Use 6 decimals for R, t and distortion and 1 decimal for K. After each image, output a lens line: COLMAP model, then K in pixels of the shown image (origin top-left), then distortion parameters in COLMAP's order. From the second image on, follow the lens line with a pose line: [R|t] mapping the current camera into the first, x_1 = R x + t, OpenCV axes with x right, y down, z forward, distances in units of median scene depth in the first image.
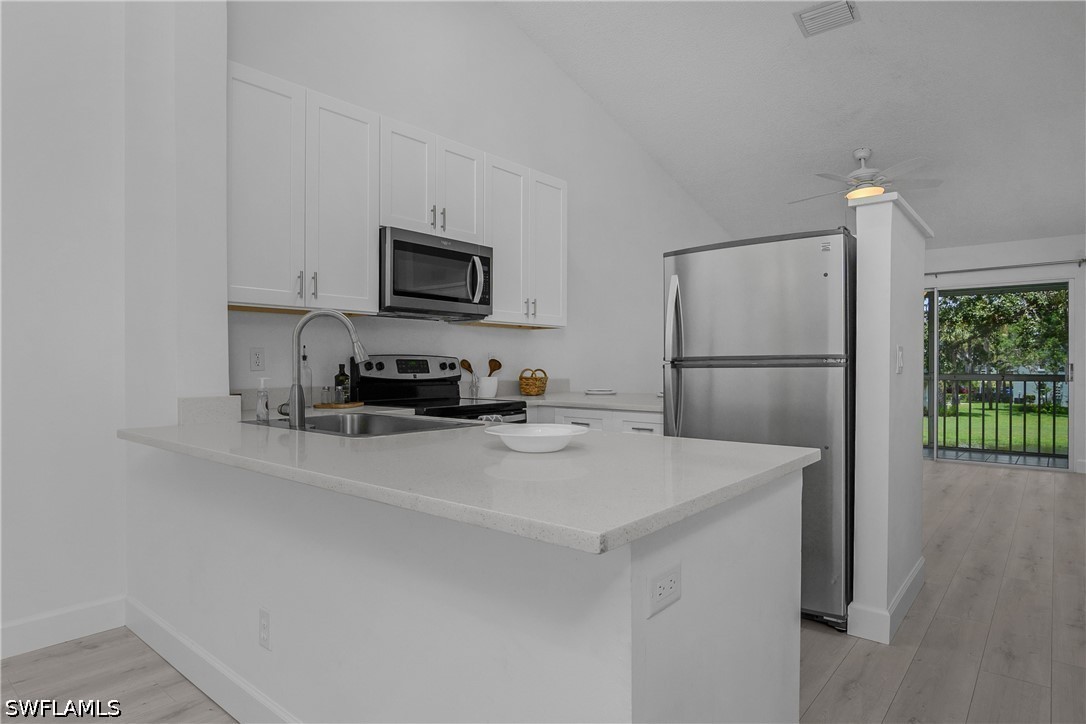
lens RADIAL K [[614.6, 0, 542.7], [0, 614.6, 359.8], [0, 0, 1]] dist [-0.017077, 0.000992]
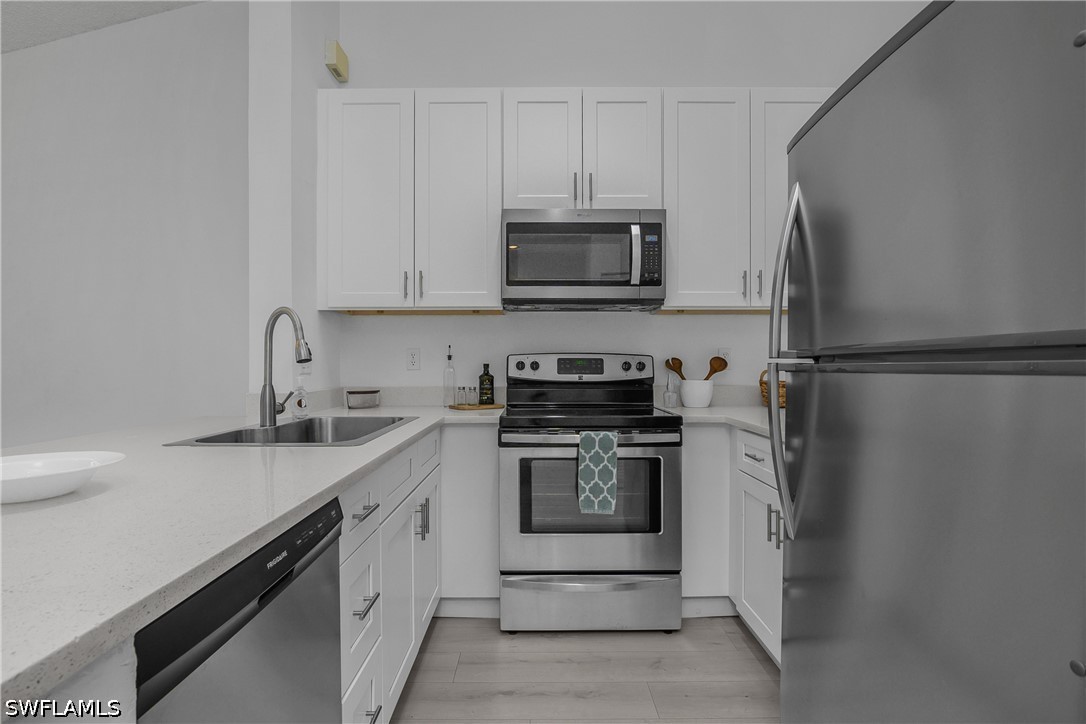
lens RADIAL K [[543.2, 0, 564.9], [0, 543.2, 366.9], [0, 0, 1]] dist [-0.024408, 0.004123]
pose [[0.644863, 0.005423, -0.764279, 0.362636], [0.005894, 0.999910, 0.012067, 0.002502], [0.764276, -0.012286, 0.644773, 0.496121]]
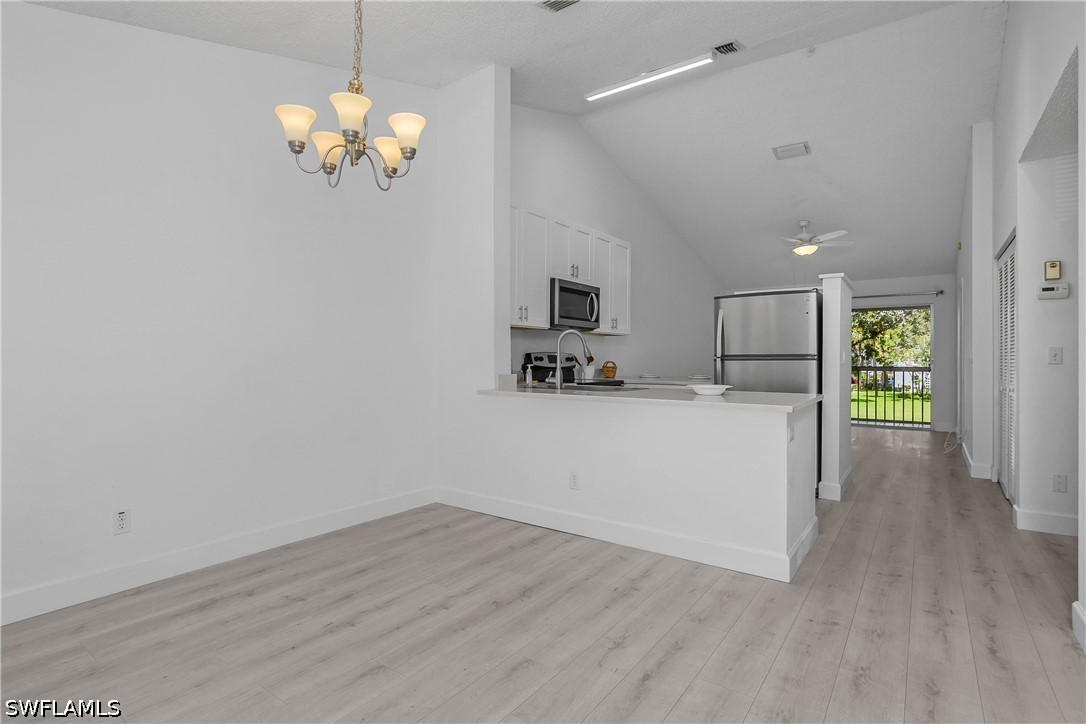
lens RADIAL K [[543.2, 0, 540.5], [0, 543.2, 345.5], [0, 0, 1]] dist [-0.024408, 0.004123]
pose [[0.996999, 0.006410, 0.077151, -0.366621], [-0.005143, 0.999849, -0.016606, -0.002012], [-0.077246, 0.016160, 0.996881, -0.458704]]
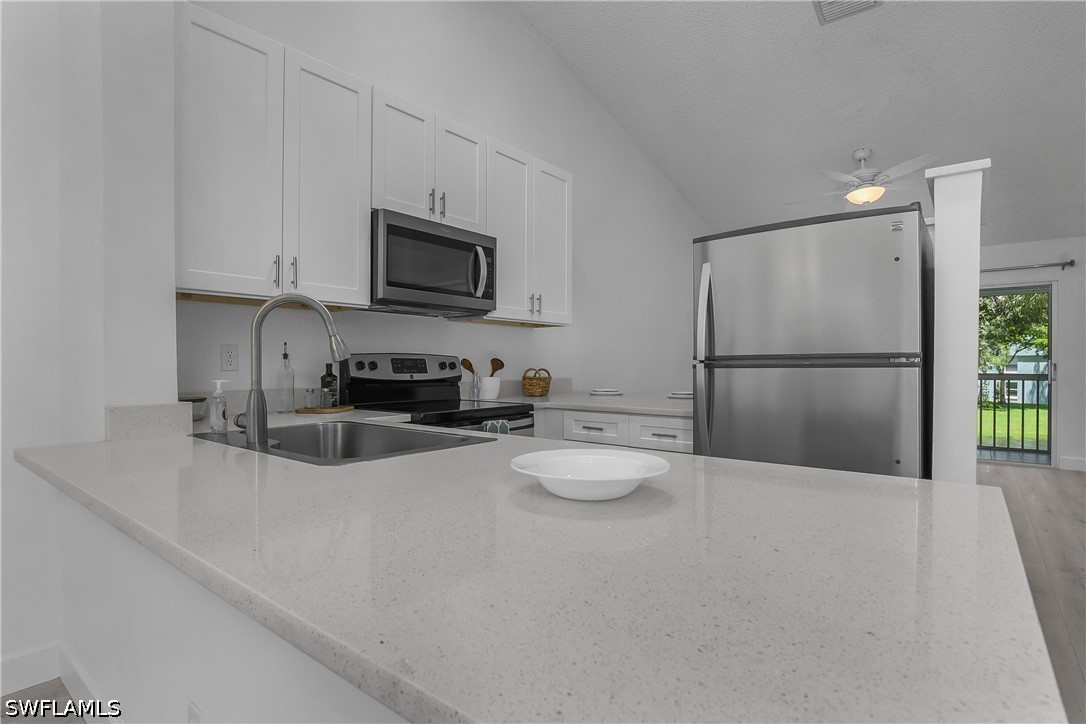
lens RADIAL K [[543.2, 0, 538.3], [0, 543.2, 359.9], [0, 0, 1]] dist [-0.024408, 0.004123]
pose [[0.999868, 0.001029, 0.016206, -0.032524], [-0.001039, 0.999999, 0.000669, 0.001070], [-0.016205, -0.000686, 0.999868, 0.188678]]
